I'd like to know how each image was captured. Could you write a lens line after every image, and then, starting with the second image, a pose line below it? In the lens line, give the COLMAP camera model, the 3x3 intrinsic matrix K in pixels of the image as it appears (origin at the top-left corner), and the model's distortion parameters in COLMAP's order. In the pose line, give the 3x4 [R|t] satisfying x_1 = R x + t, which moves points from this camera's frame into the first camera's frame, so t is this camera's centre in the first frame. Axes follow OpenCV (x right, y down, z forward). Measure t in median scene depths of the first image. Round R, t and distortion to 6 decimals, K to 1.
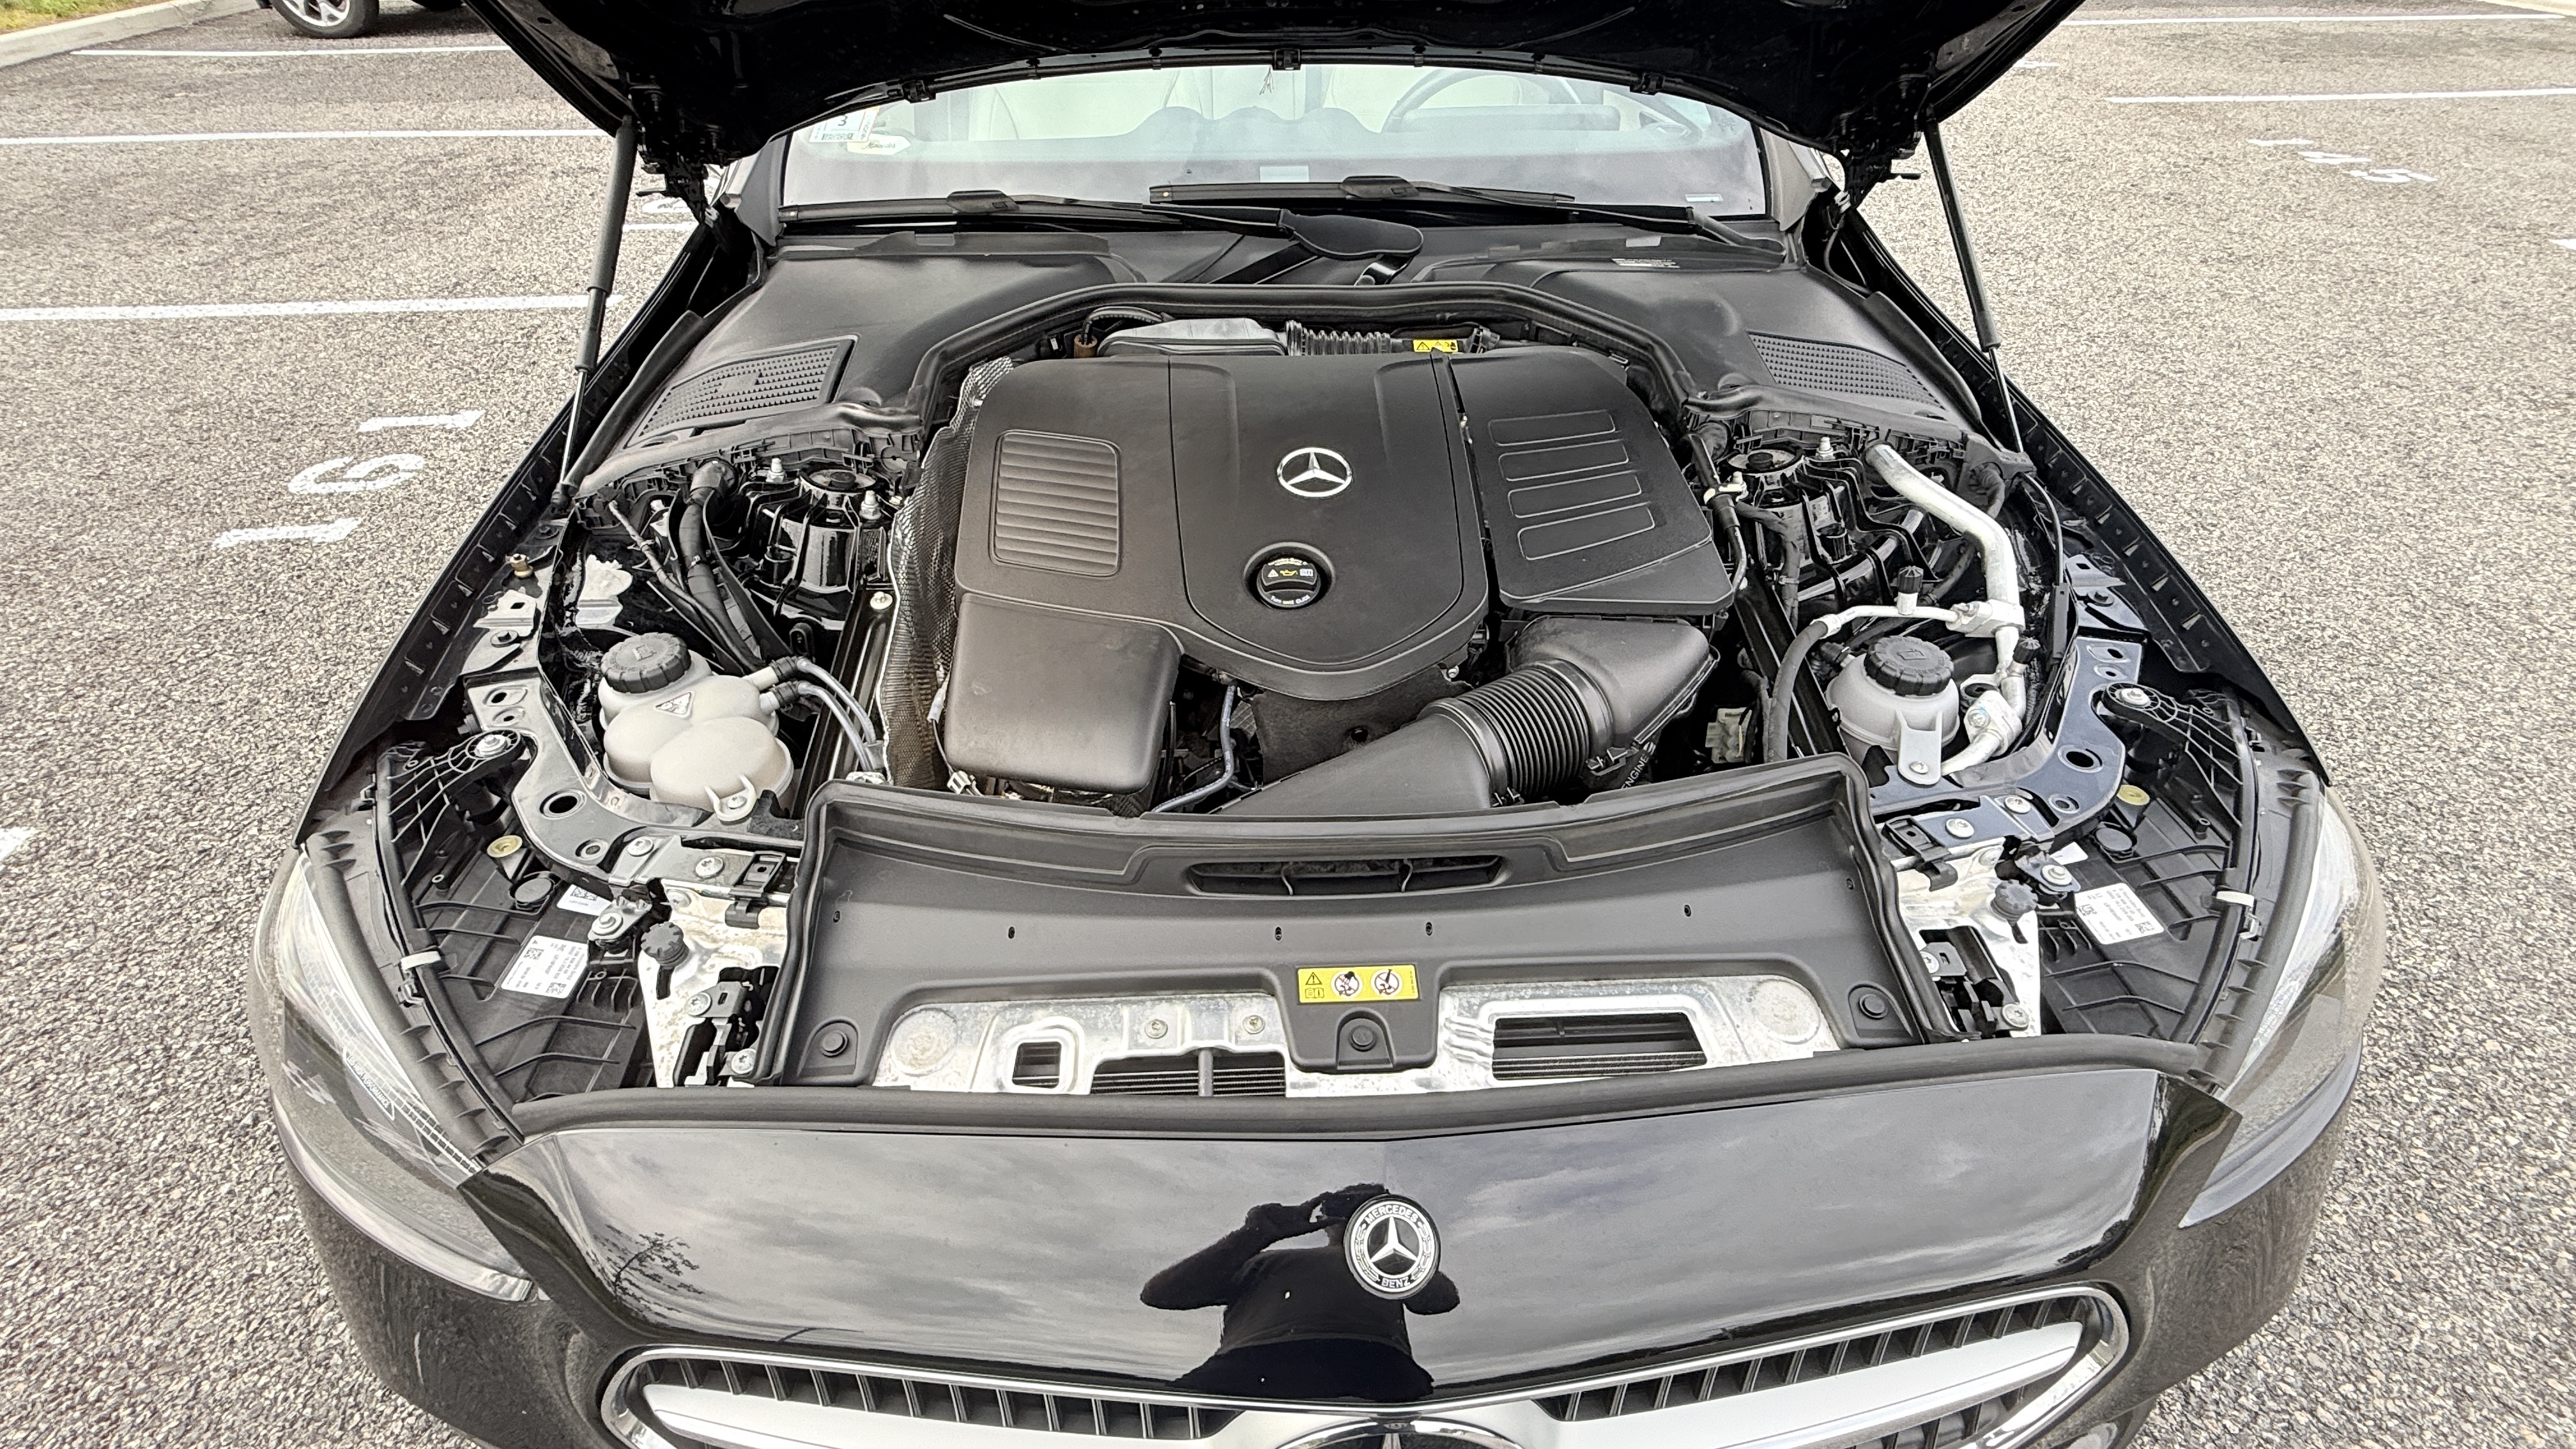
lens RADIAL K [[1167.7, 0, 1280.7], [0, 1167.7, 728.8], [0, 0, 1]] dist [0.000110, 0.000275]
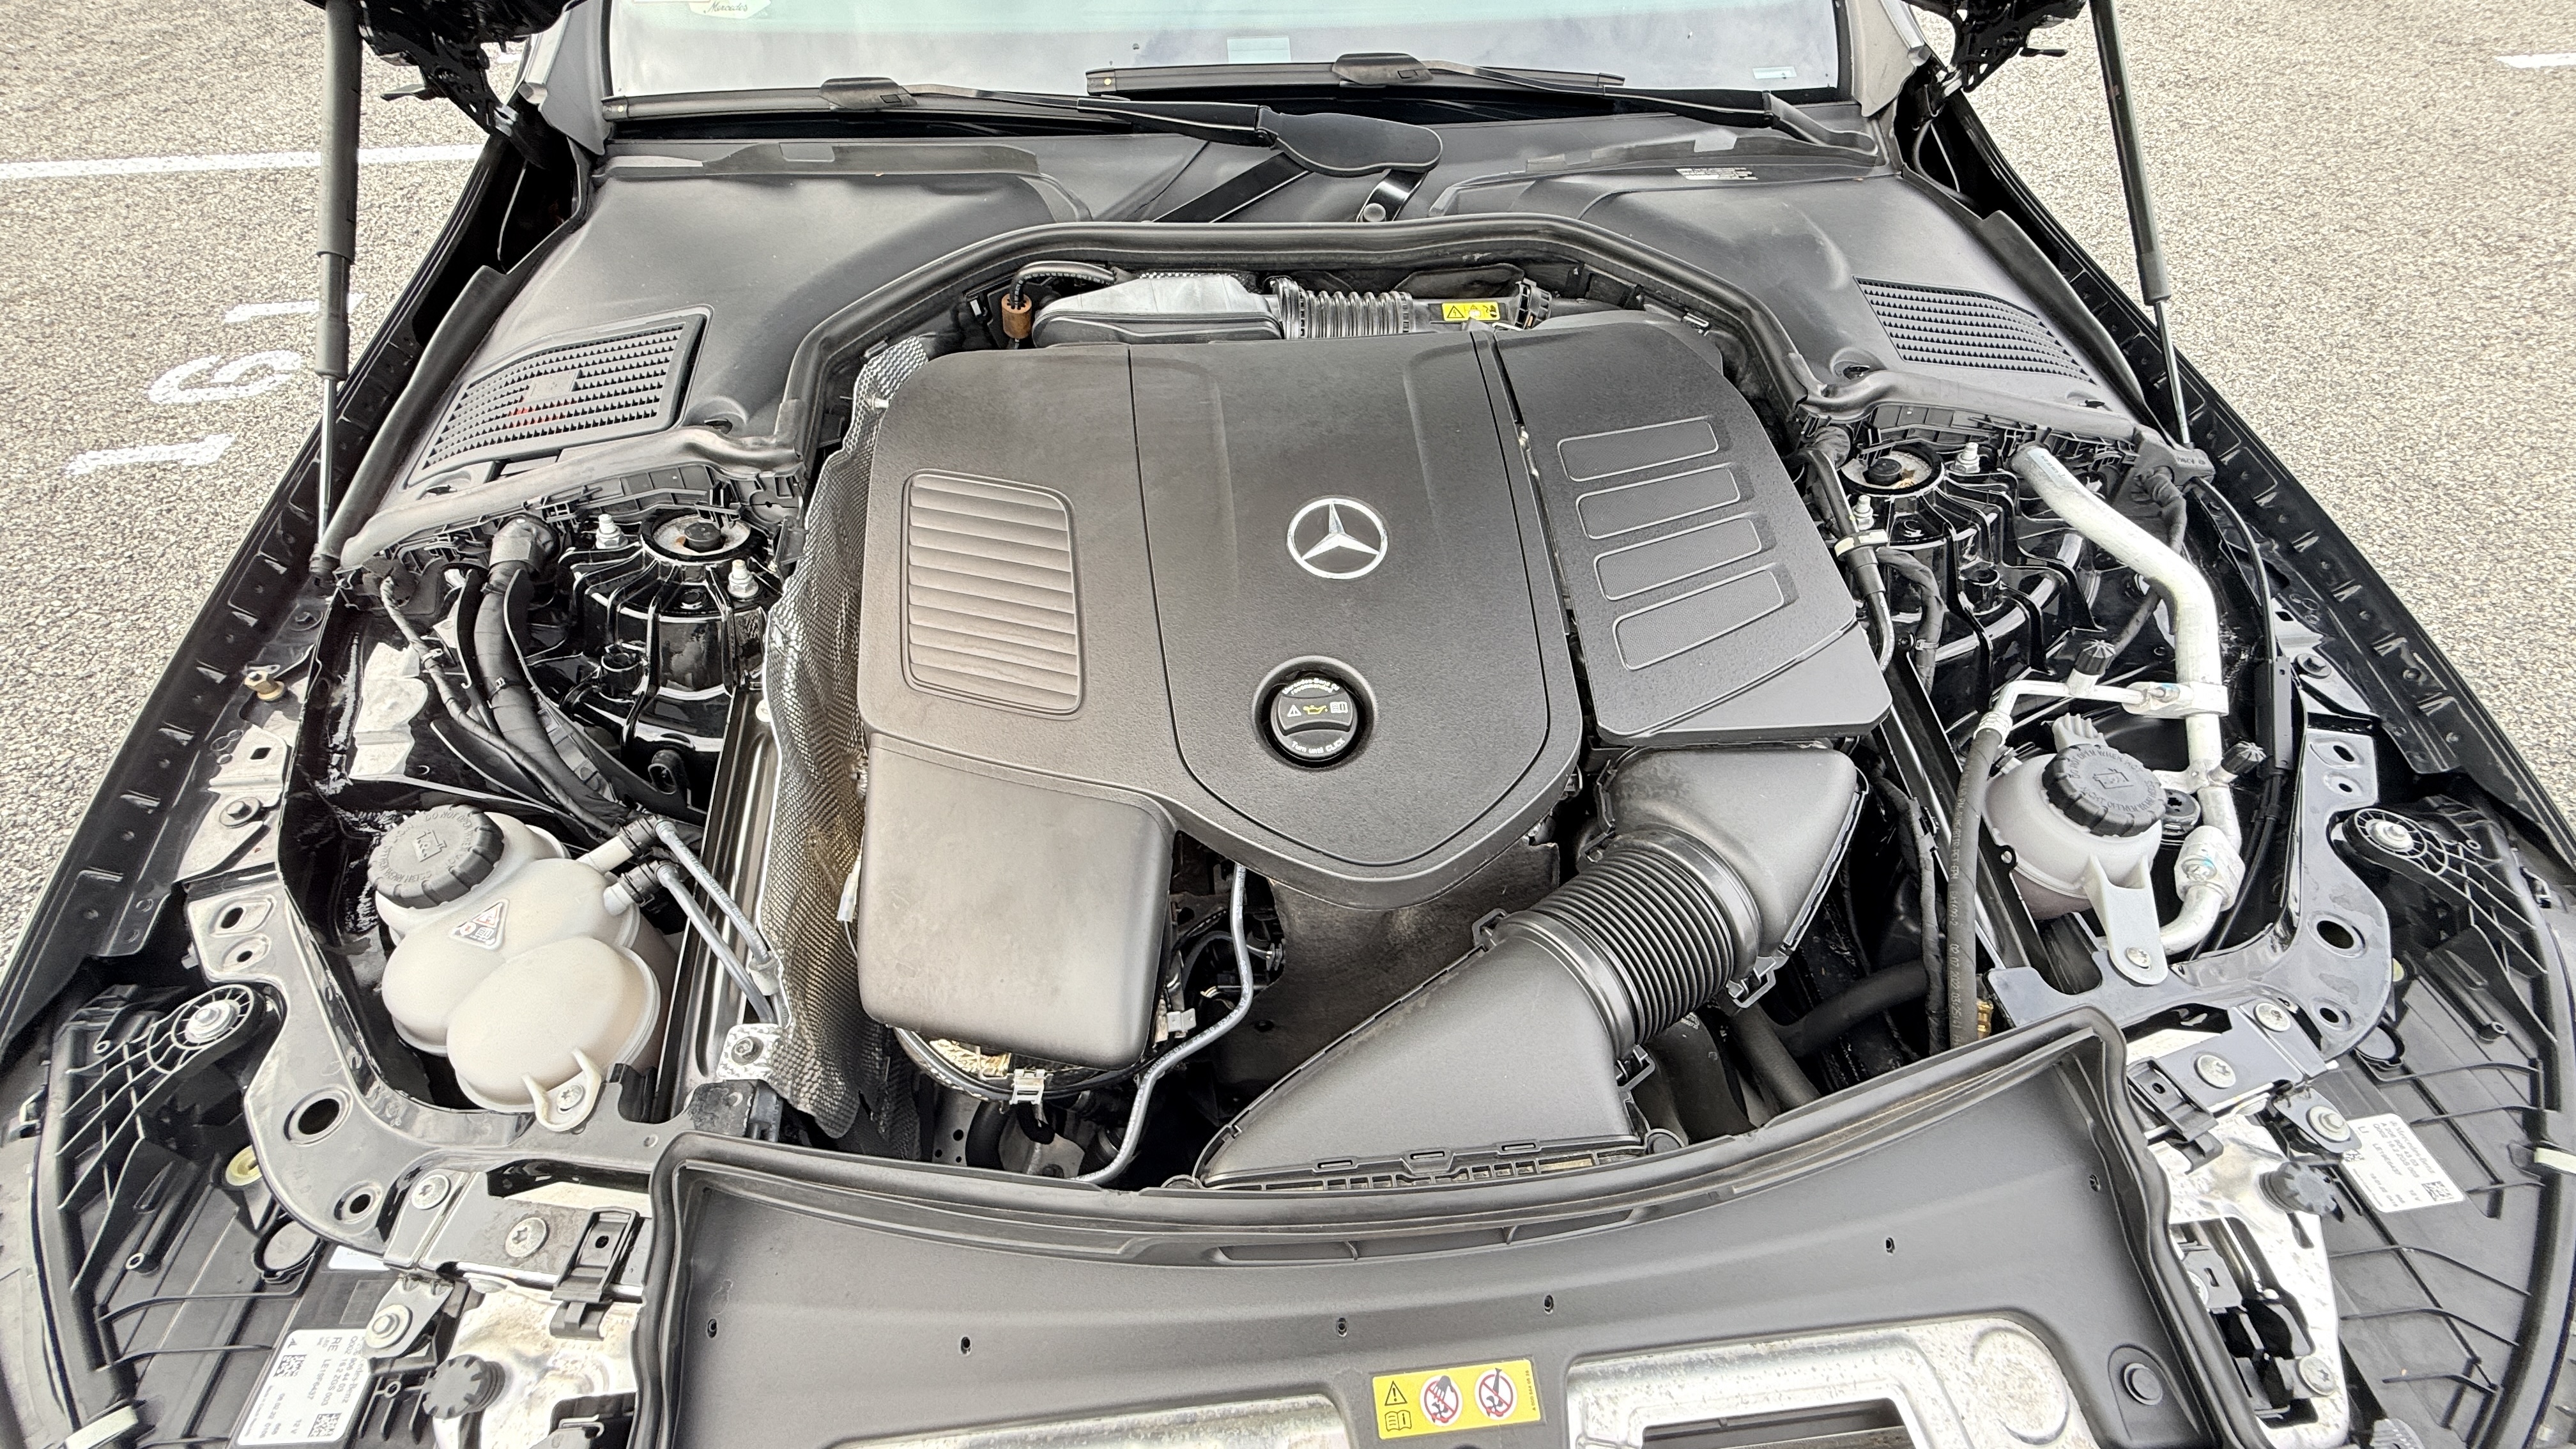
lens RADIAL K [[1027.6, 0, 1280.2], [0, 1027.6, 729.1], [0, 0, 1]] dist [0.000185, 0.000281]
pose [[0.998421, -0.036255, 0.042919, -0.036443], [0.027307, 0.980774, 0.193227, -0.208300], [-0.049100, -0.191749, 0.980215, 0.308048]]
